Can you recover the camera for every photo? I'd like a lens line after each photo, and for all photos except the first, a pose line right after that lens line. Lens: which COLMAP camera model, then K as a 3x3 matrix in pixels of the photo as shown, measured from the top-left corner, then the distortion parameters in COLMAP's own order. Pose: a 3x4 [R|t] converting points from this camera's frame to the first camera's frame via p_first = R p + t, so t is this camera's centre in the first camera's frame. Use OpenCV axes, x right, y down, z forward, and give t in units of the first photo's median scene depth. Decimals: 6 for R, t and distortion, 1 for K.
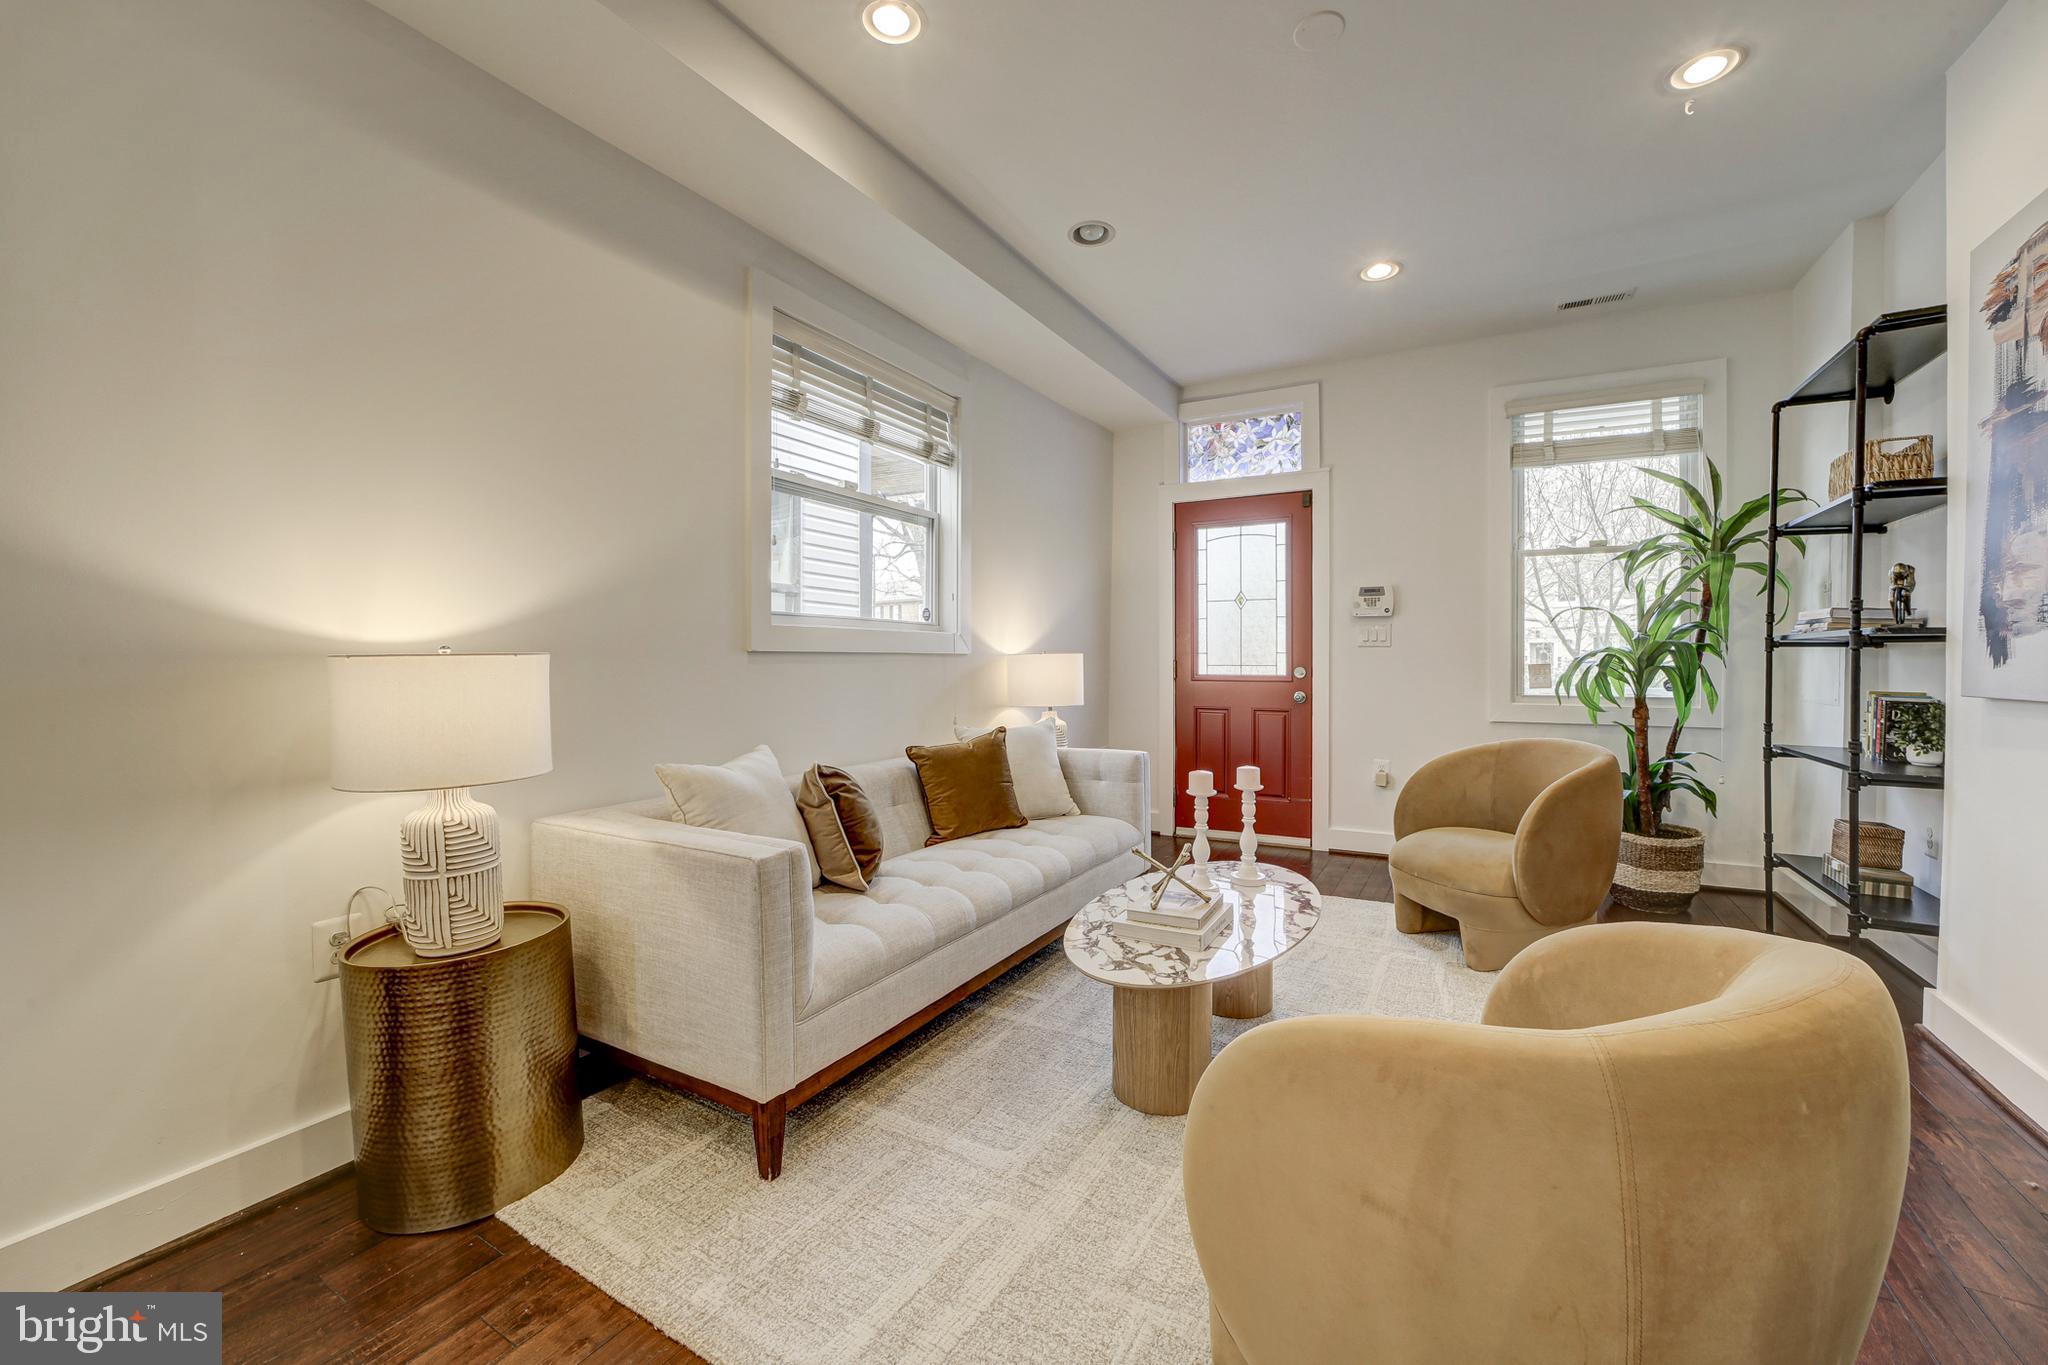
lens RADIAL K [[811.8, 0, 1023.8], [0, 811.8, 669.8], [0, 0, 1]] dist [-0.039618, 0.008890]
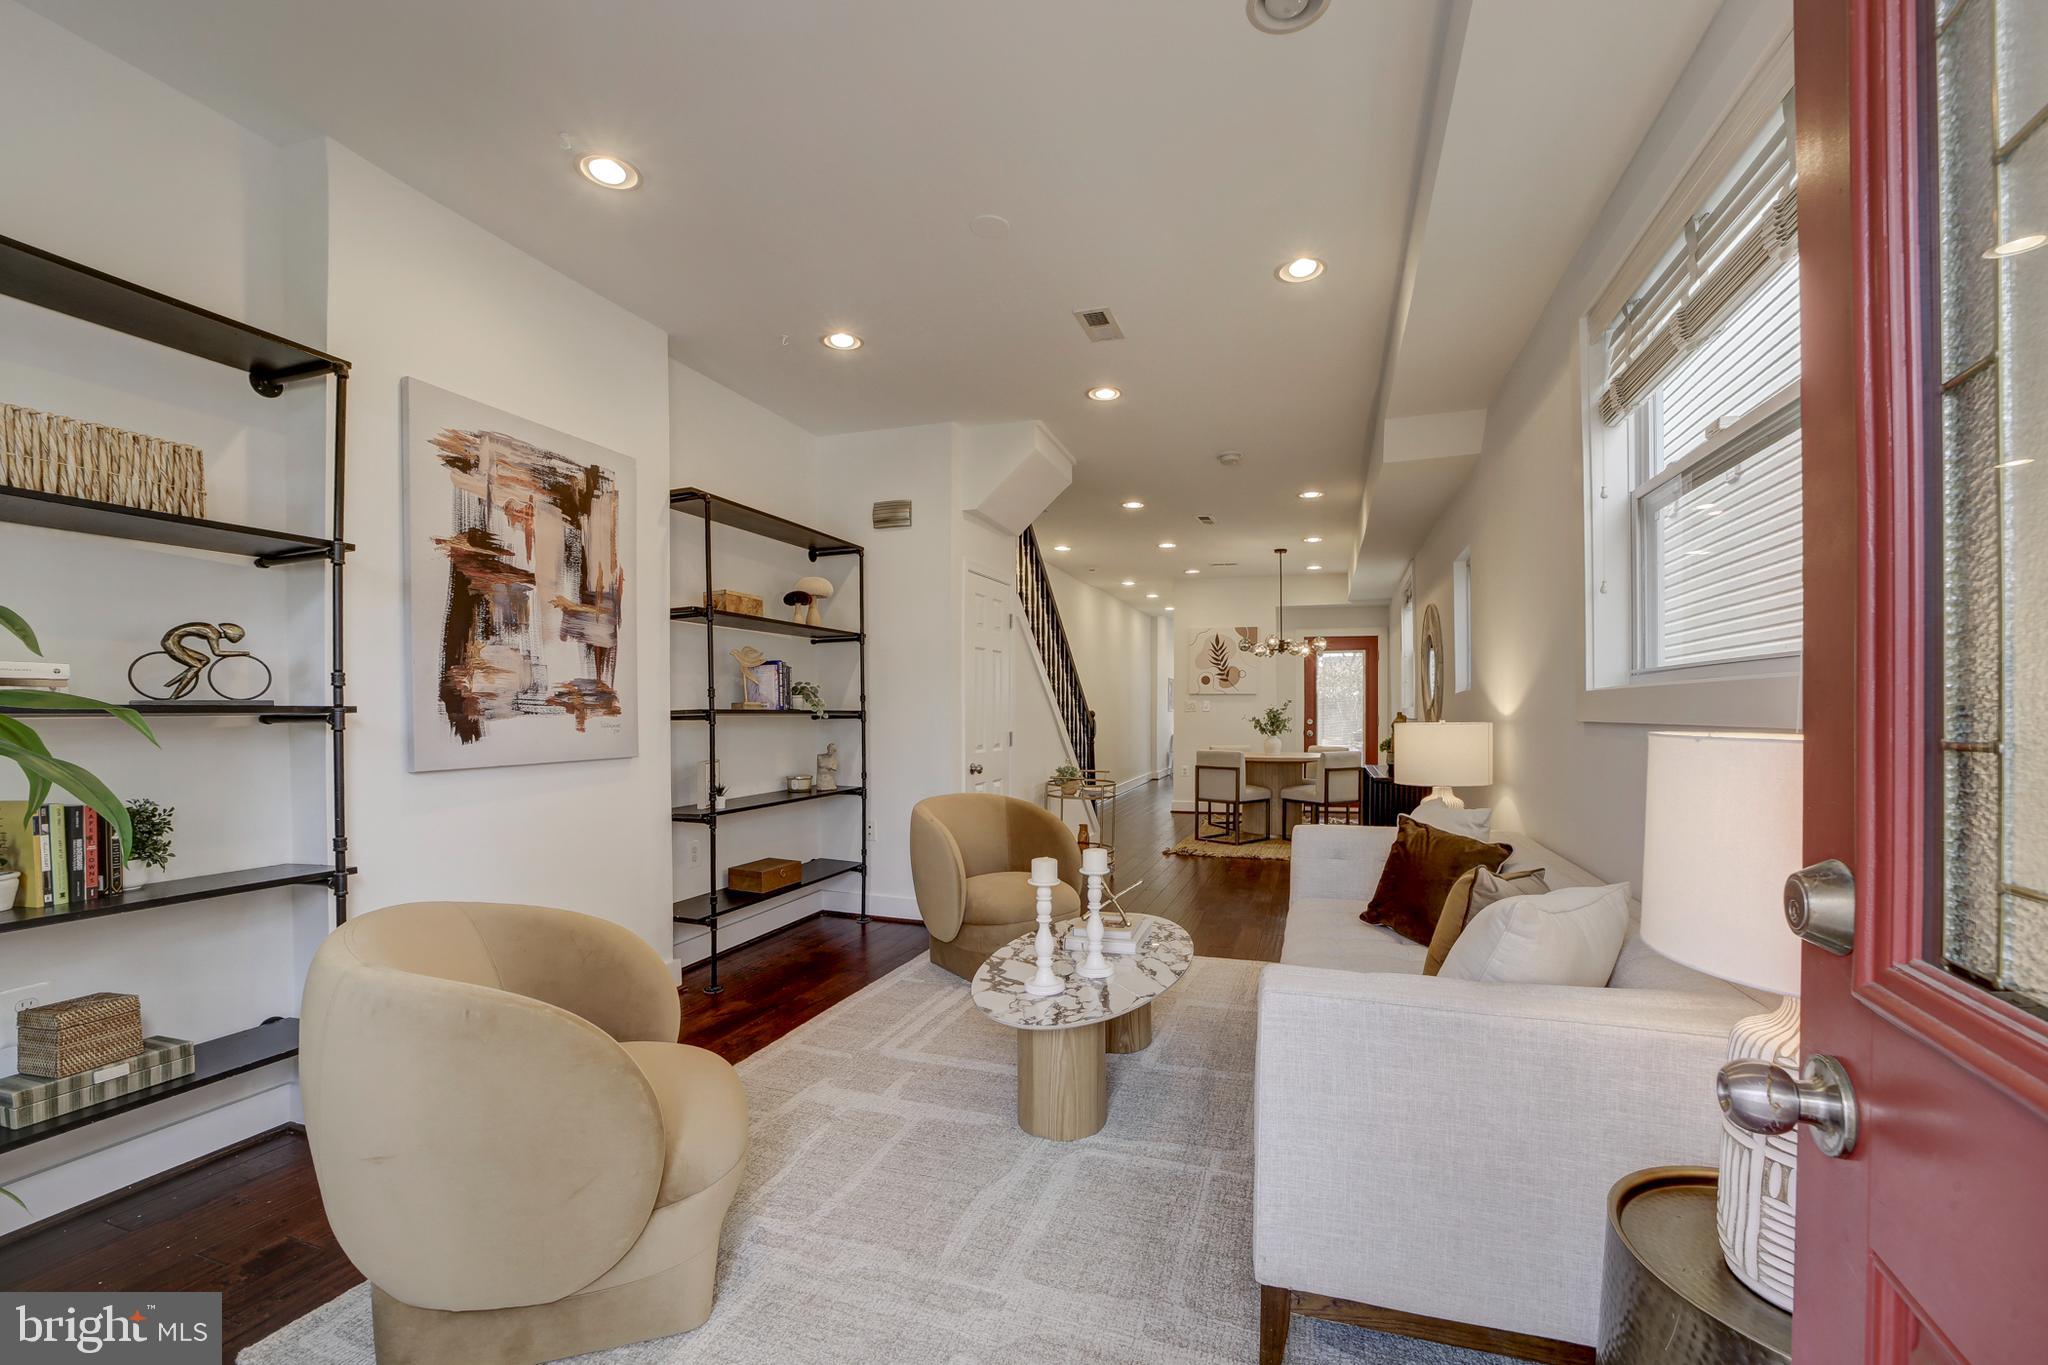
lens RADIAL K [[852.1, 0, 1019.5], [0, 852.1, 720.7], [0, 0, 1]] dist [-0.035227, 0.000071]
pose [[-0.985041, 0.008487, -0.172112, 0.326019], [0.005434, 0.999819, 0.018206, -0.033237], [0.172236, 0.016998, -0.984909, 1.365335]]
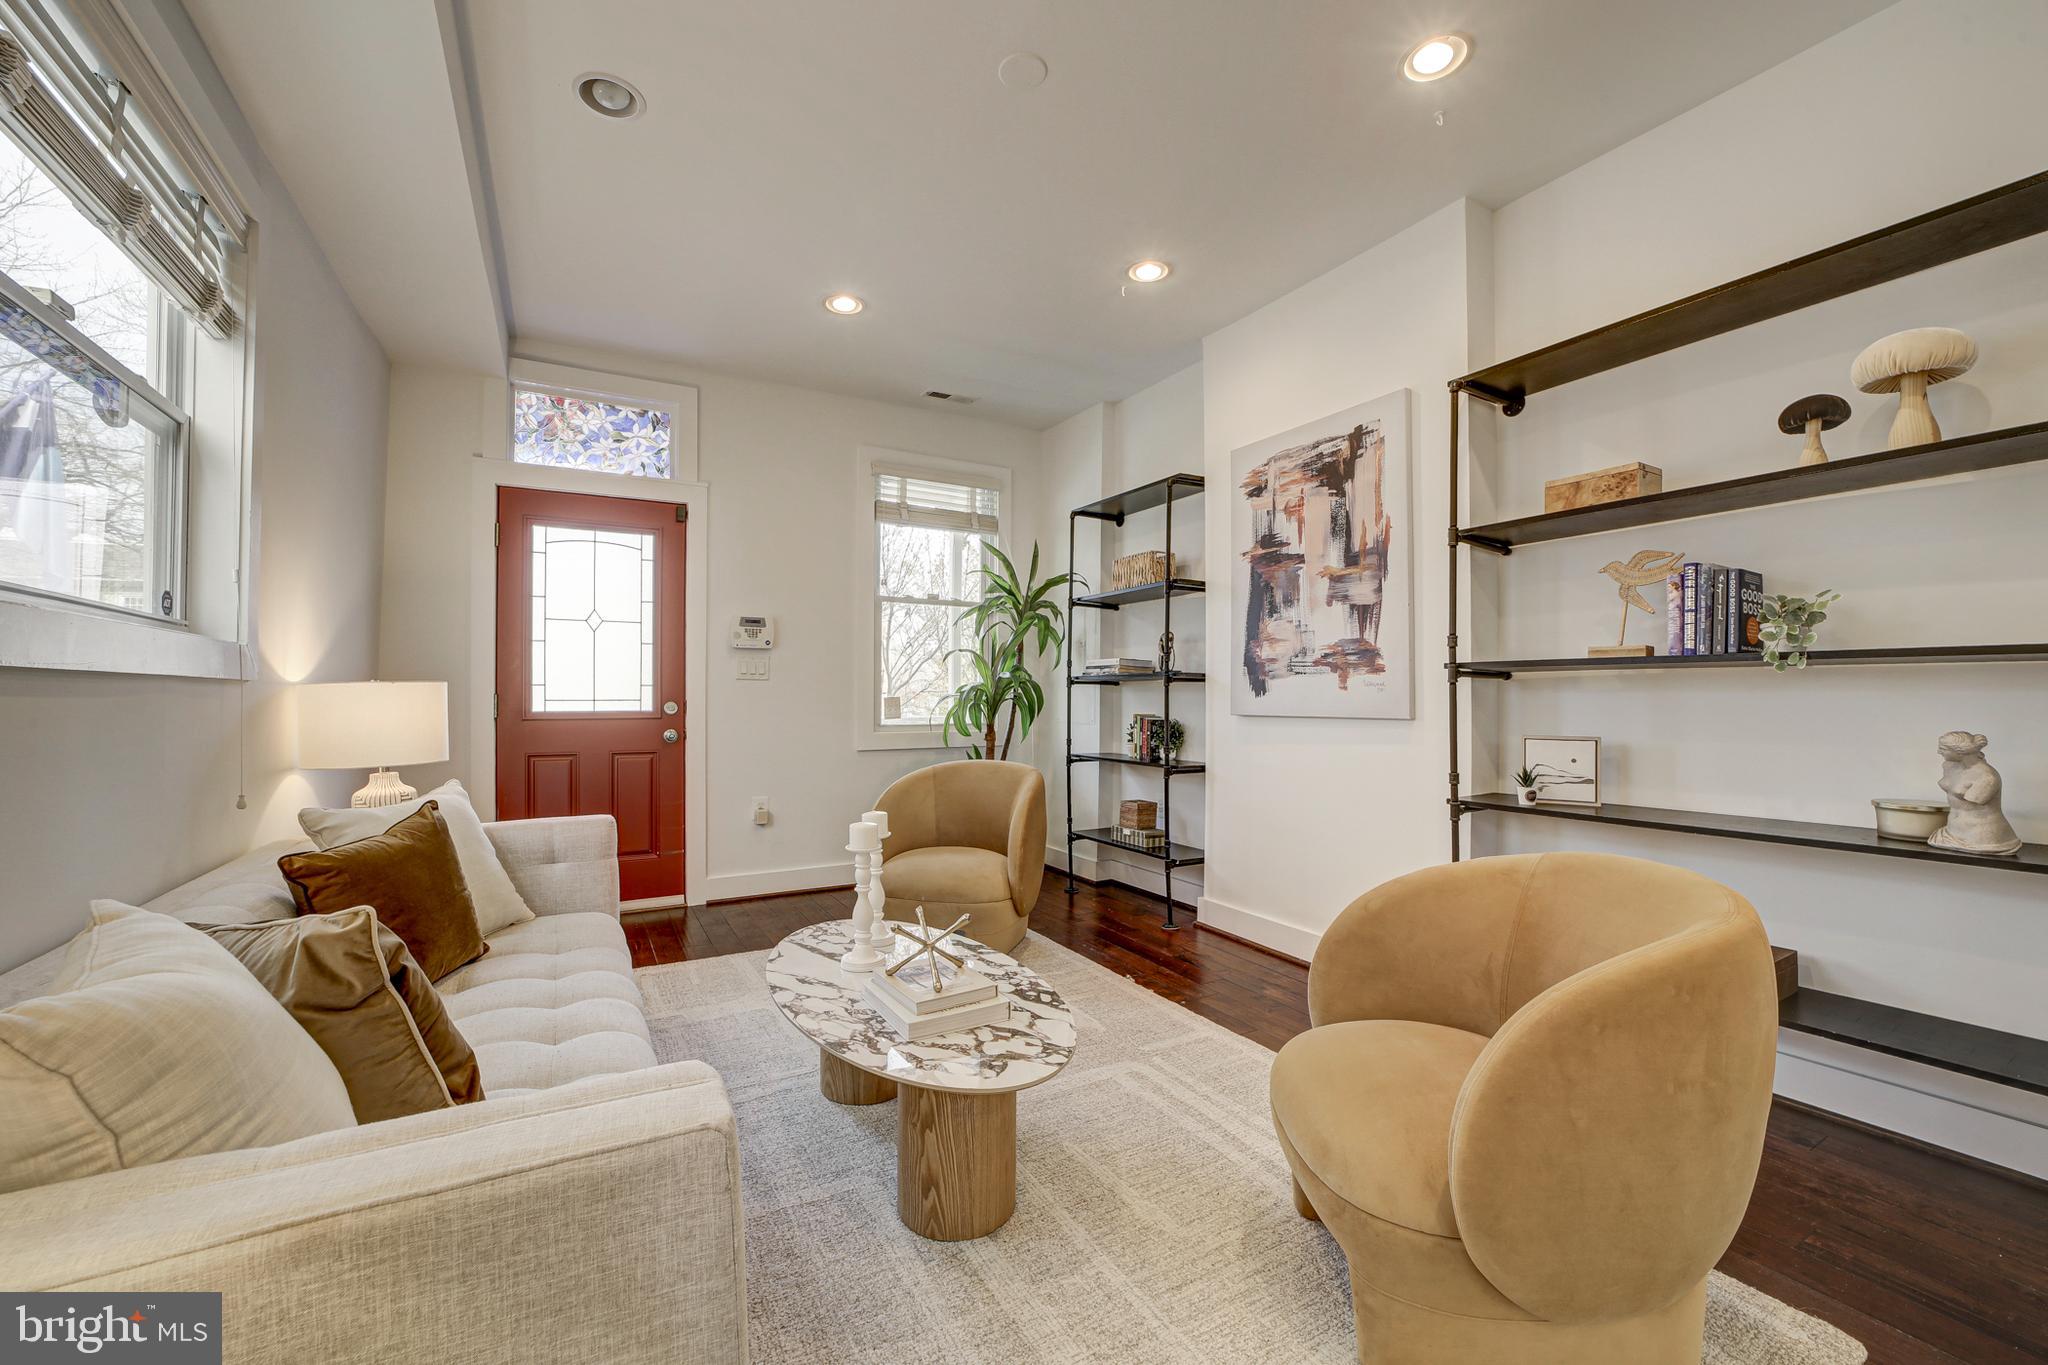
lens RADIAL K [[814.6, 0, 1034.8], [0, 814.6, 686.5], [0, 0, 1]] dist [-0.031308, 0.000469]
pose [[0.504248, 0.008916, 0.863513, -0.296876], [0.010502, 0.999809, -0.016455, -0.001426], [-0.863495, 0.017366, 0.504058, 0.285137]]
